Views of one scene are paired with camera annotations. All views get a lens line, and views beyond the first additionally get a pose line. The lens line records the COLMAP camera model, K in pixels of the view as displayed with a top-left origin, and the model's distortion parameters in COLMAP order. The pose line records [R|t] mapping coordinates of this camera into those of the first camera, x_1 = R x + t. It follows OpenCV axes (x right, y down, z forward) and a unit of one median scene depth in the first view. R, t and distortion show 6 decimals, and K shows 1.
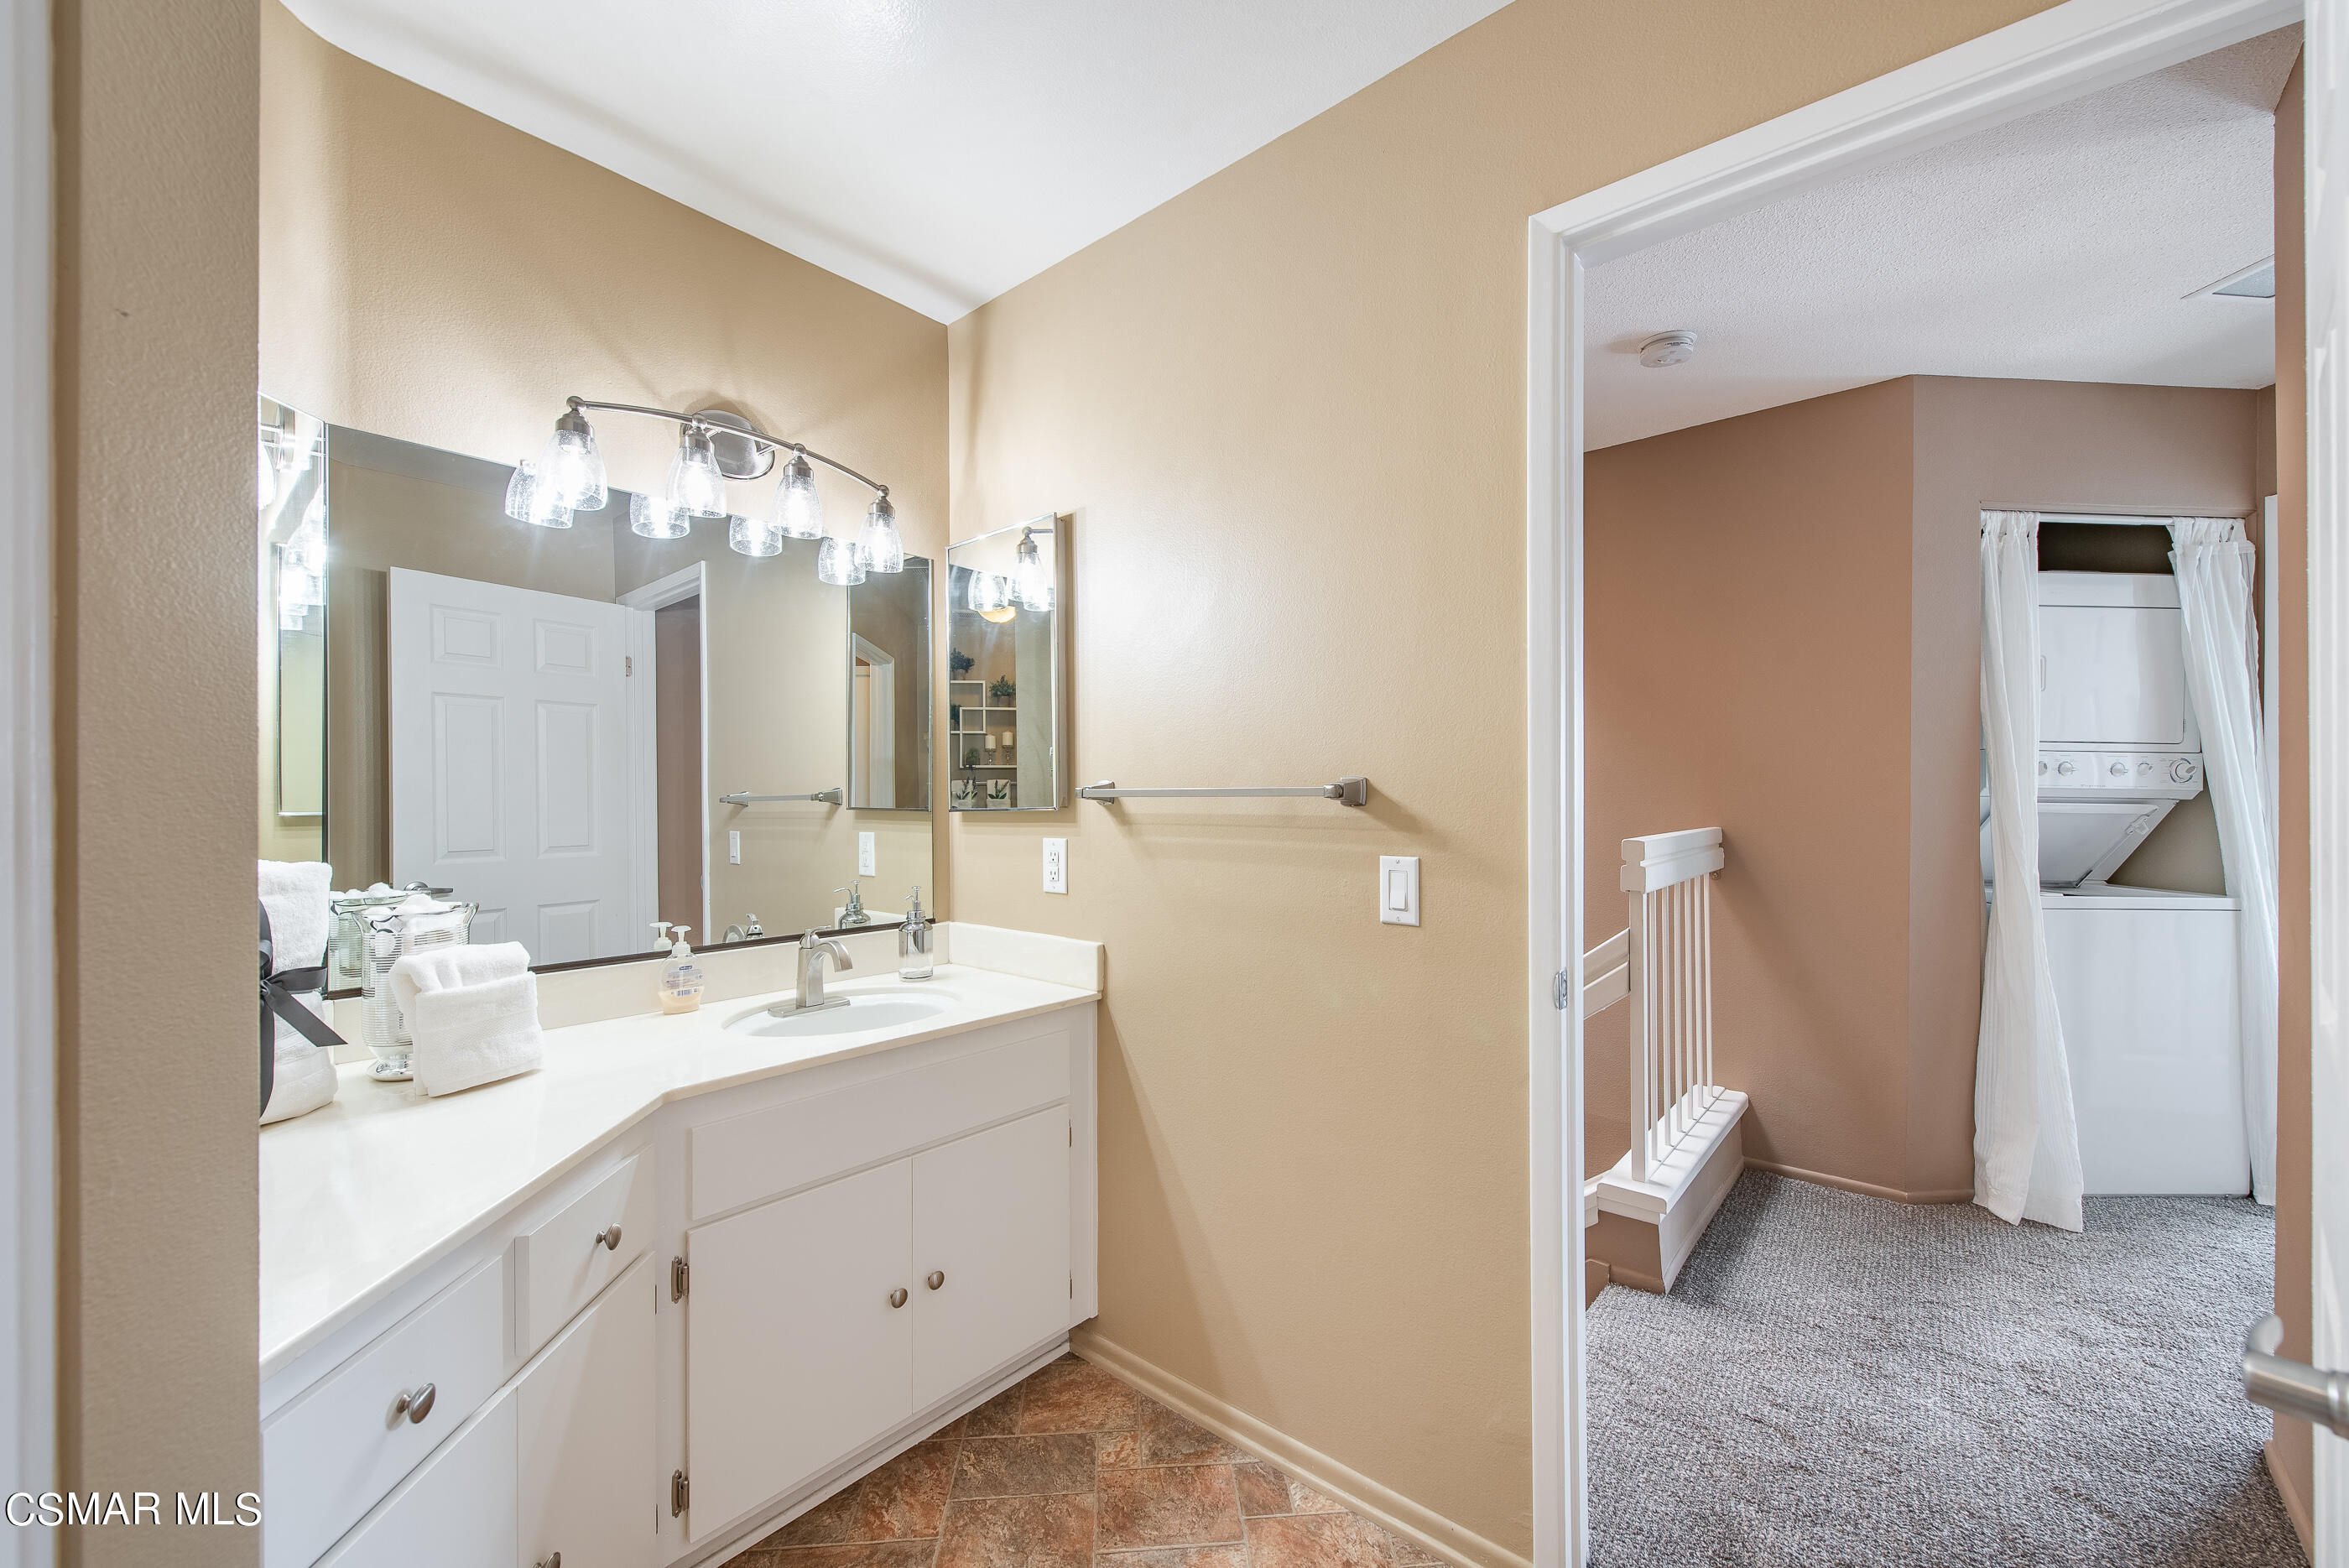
lens RADIAL K [[923.9, 0, 1181.4], [0, 923.9, 795.1], [0, 0, 1]] dist [0.011514, -0.005096]
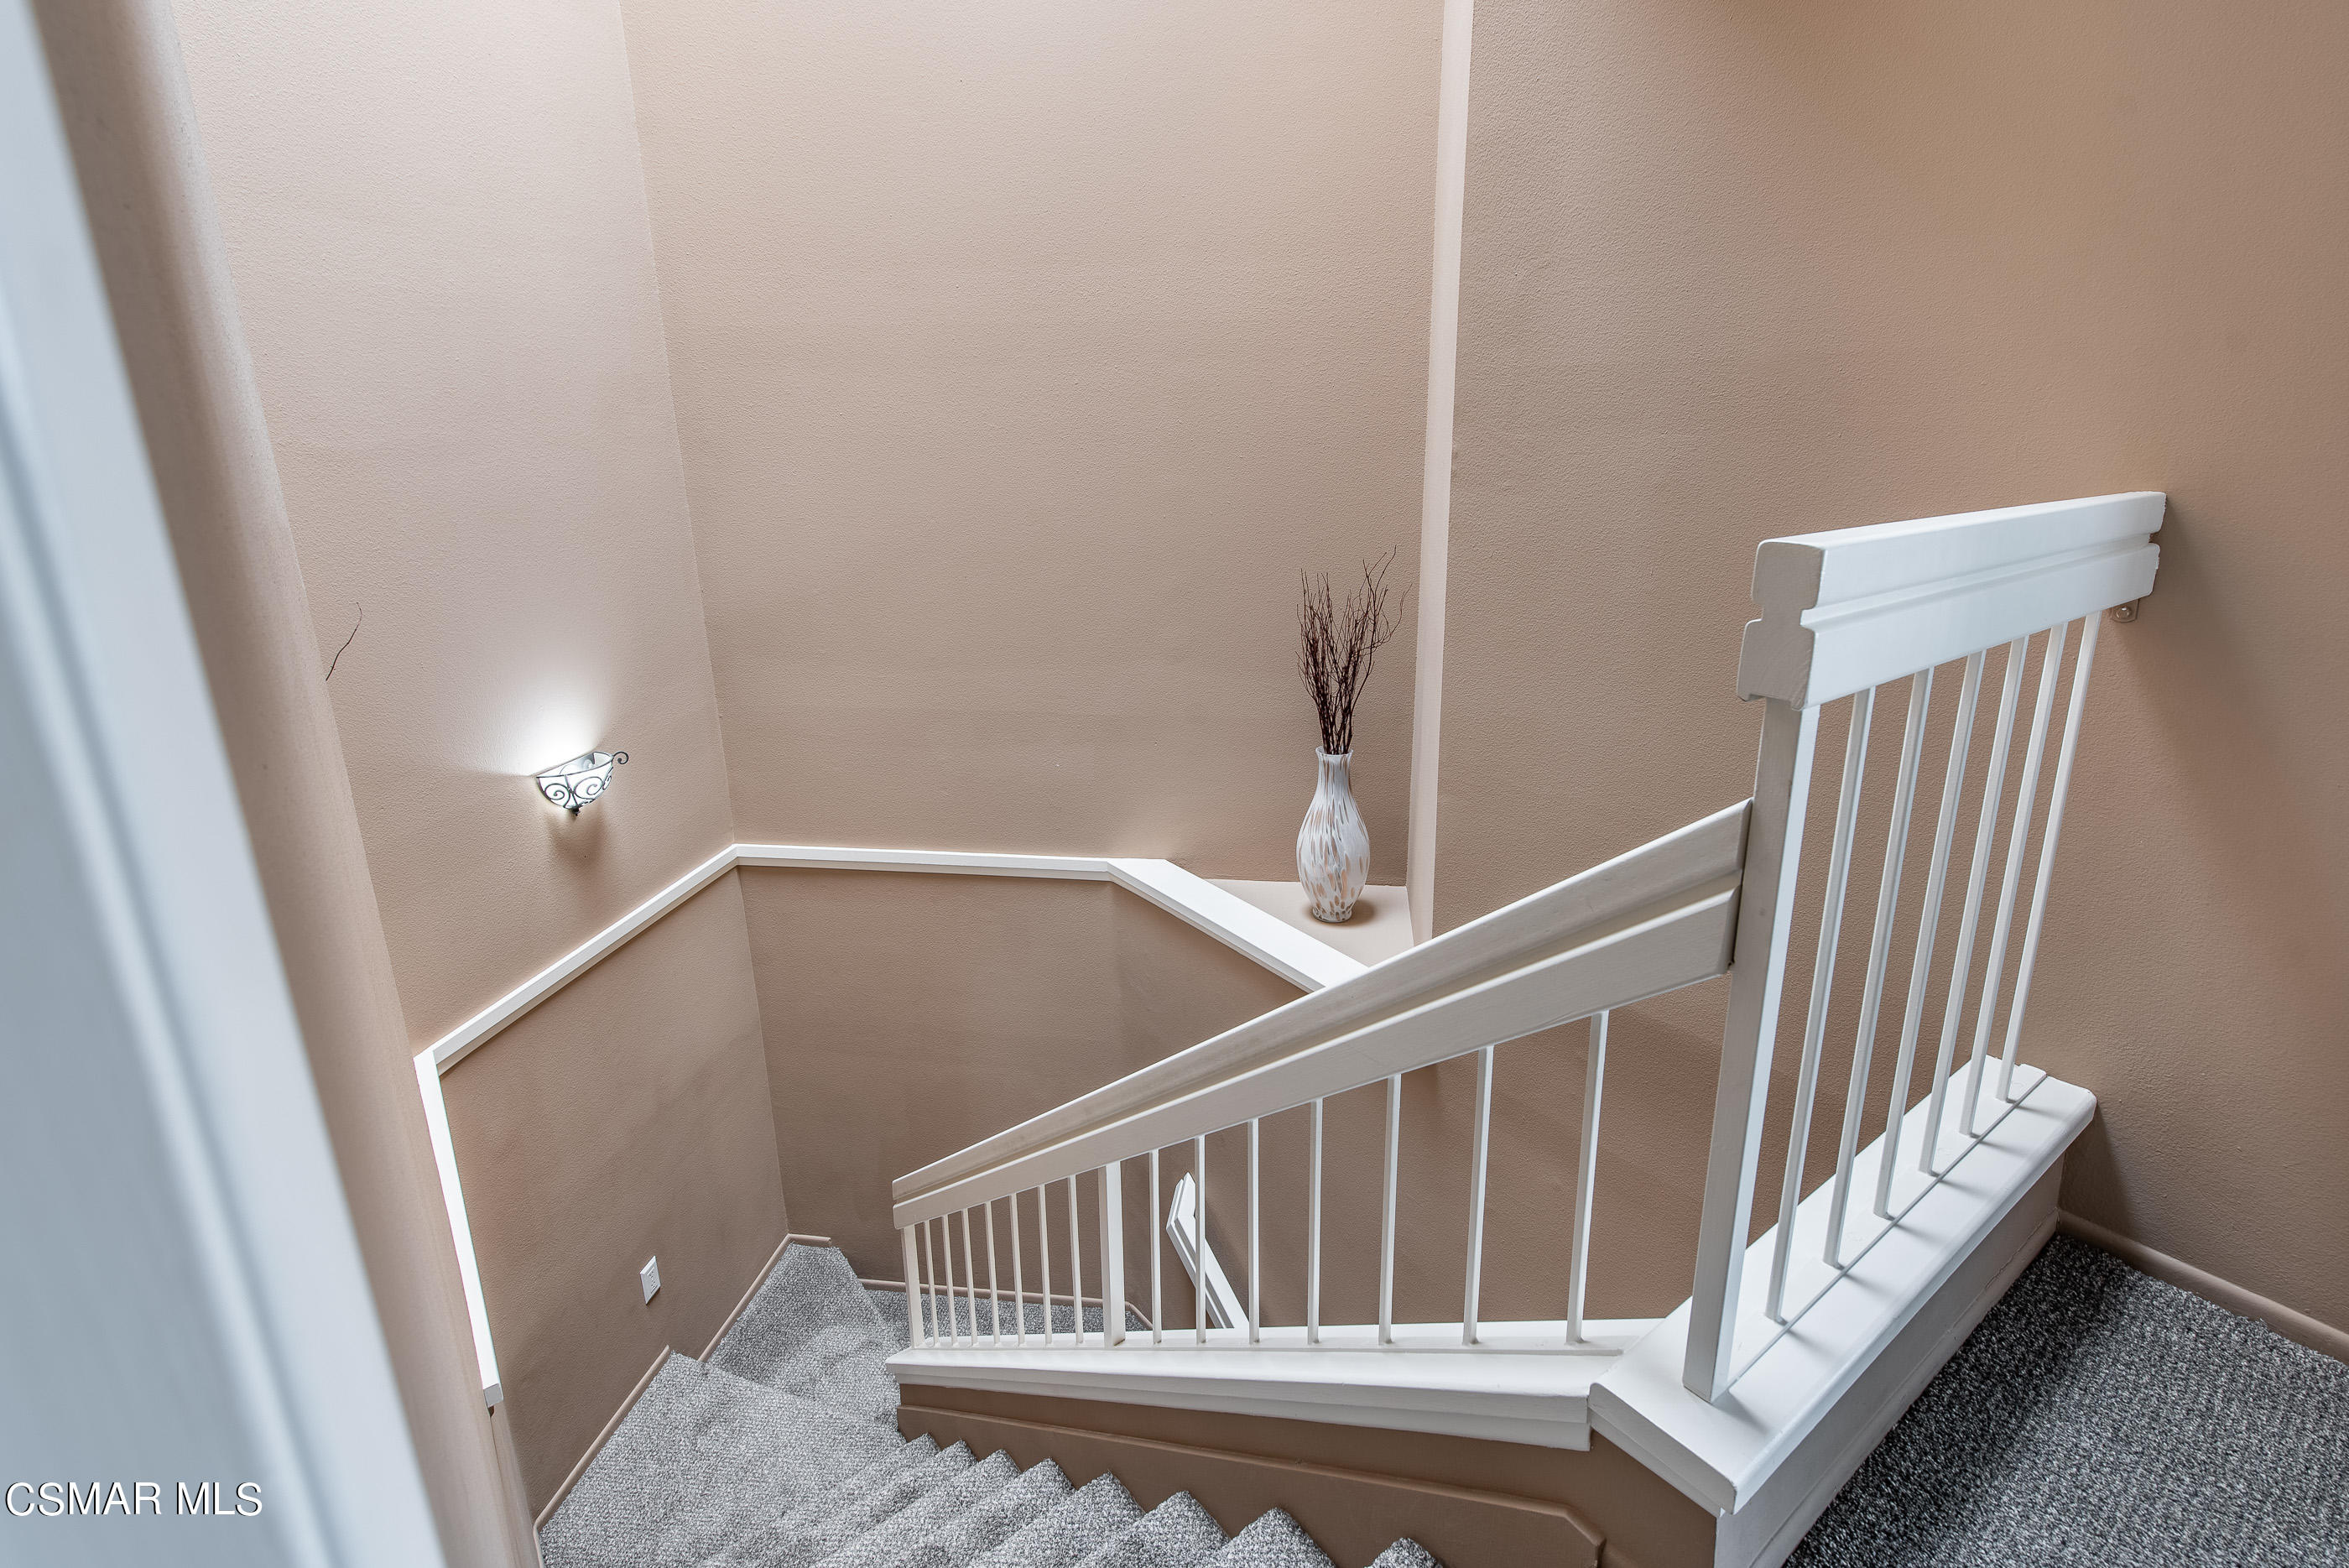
lens RADIAL K [[1095.8, 0, 1195.9], [0, 1095.8, 766.4], [0, 0, 1]] dist [0.018368, -0.012412]
pose [[0.977858, 0.046459, -0.204046, 0.287813], [0.012125, 0.960829, 0.276876, 0.012109], [0.208917, -0.273220, 0.938991, 0.453787]]
